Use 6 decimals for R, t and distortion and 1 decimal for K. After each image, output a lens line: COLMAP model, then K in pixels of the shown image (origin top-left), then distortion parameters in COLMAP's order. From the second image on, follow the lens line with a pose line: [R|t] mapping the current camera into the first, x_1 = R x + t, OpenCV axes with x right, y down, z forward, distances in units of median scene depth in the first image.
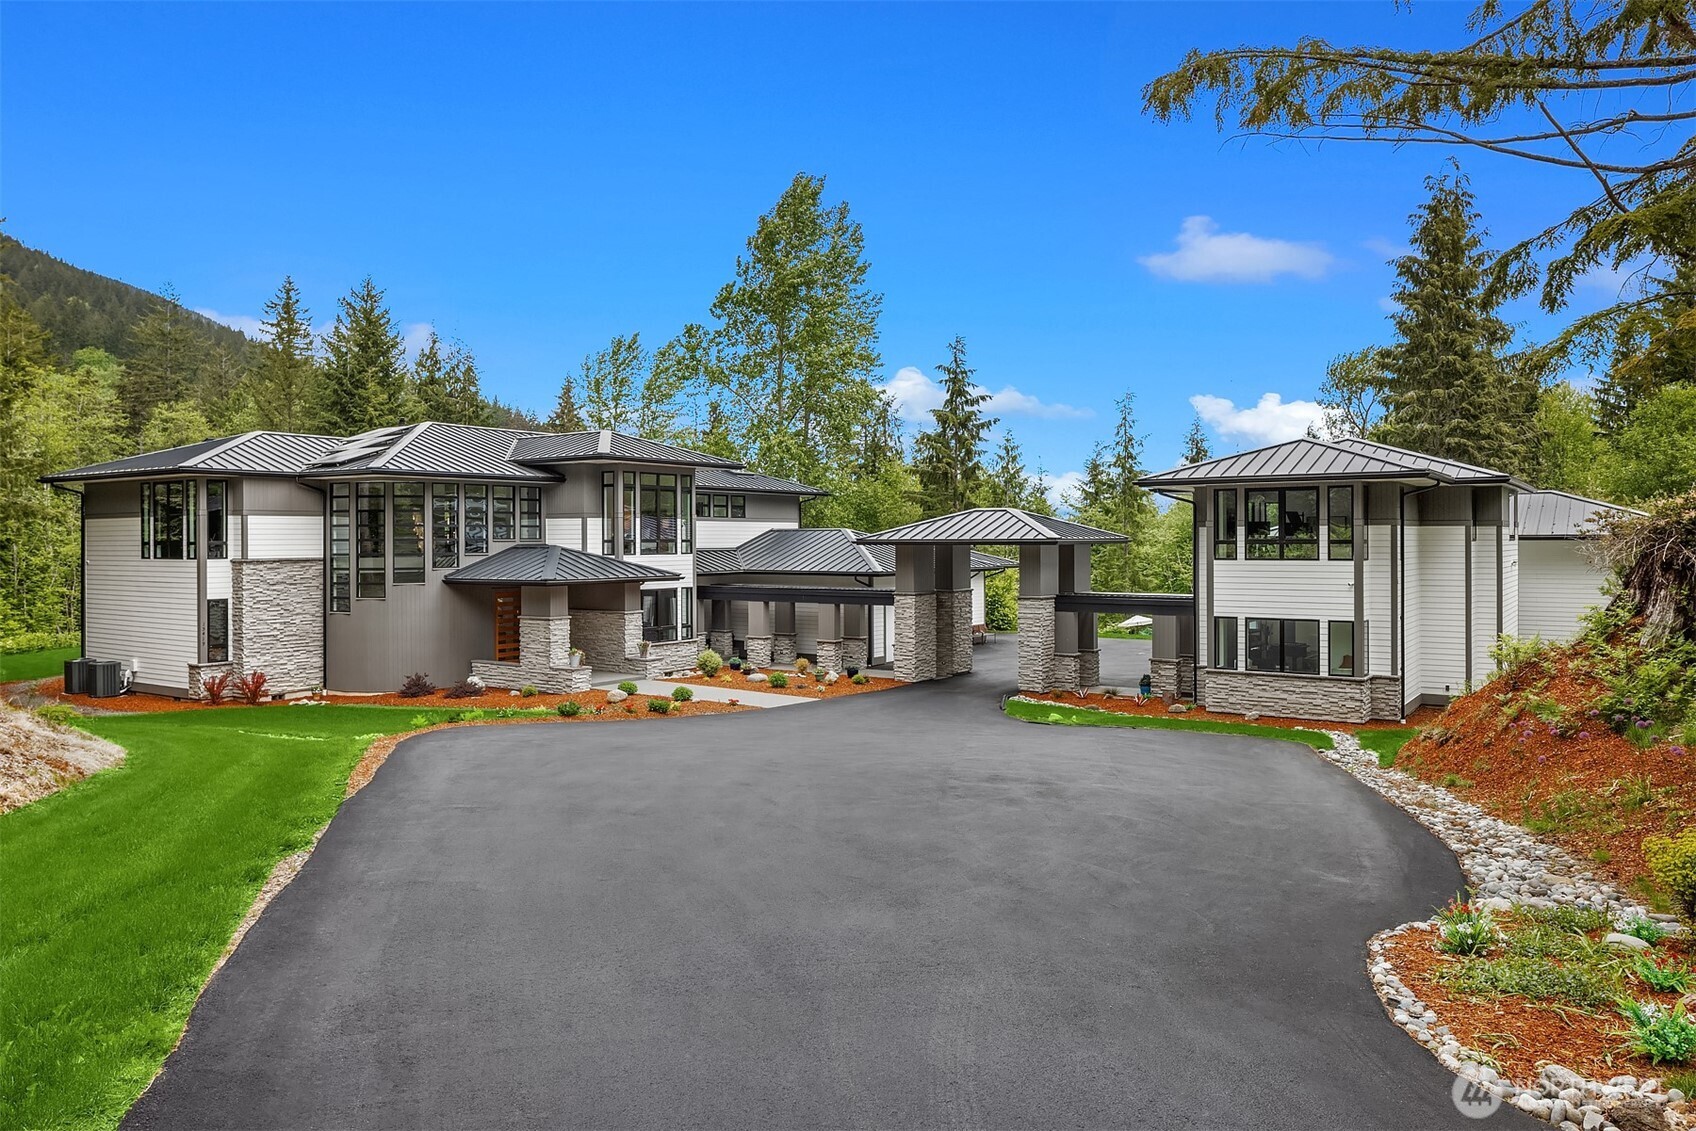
lens RADIAL K [[1172.4, 0, 848.0], [0, 1172.4, 565.5], [0, 0, 1]] dist [0.000102, 0.000043]
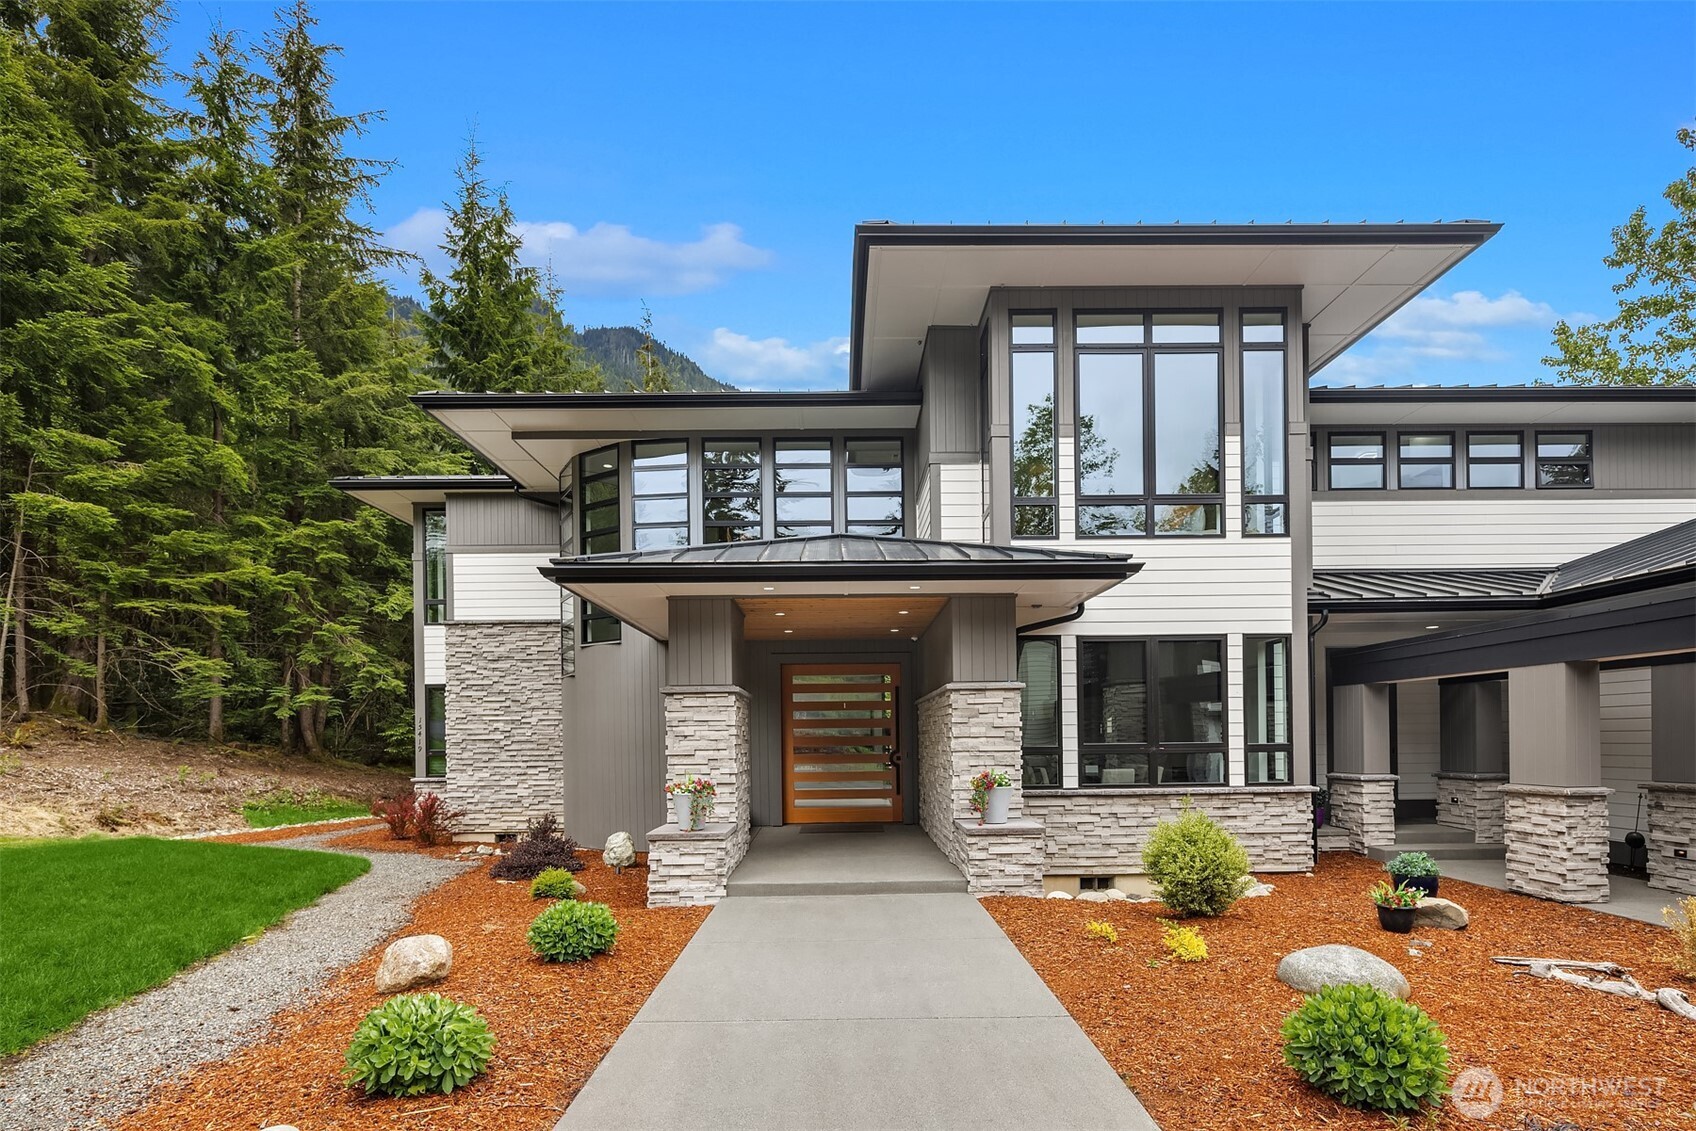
lens RADIAL K [[823.3, 0, 847.9], [0, 823.3, 743.4], [0, 0, 1]] dist [-0.000631, -0.000120]
pose [[0.578363, -0.000284, -0.815780, -0.012175], [-0.006349, 0.999968, -0.004849, 0.061242], [0.815755, 0.007984, 0.578343, 0.882277]]
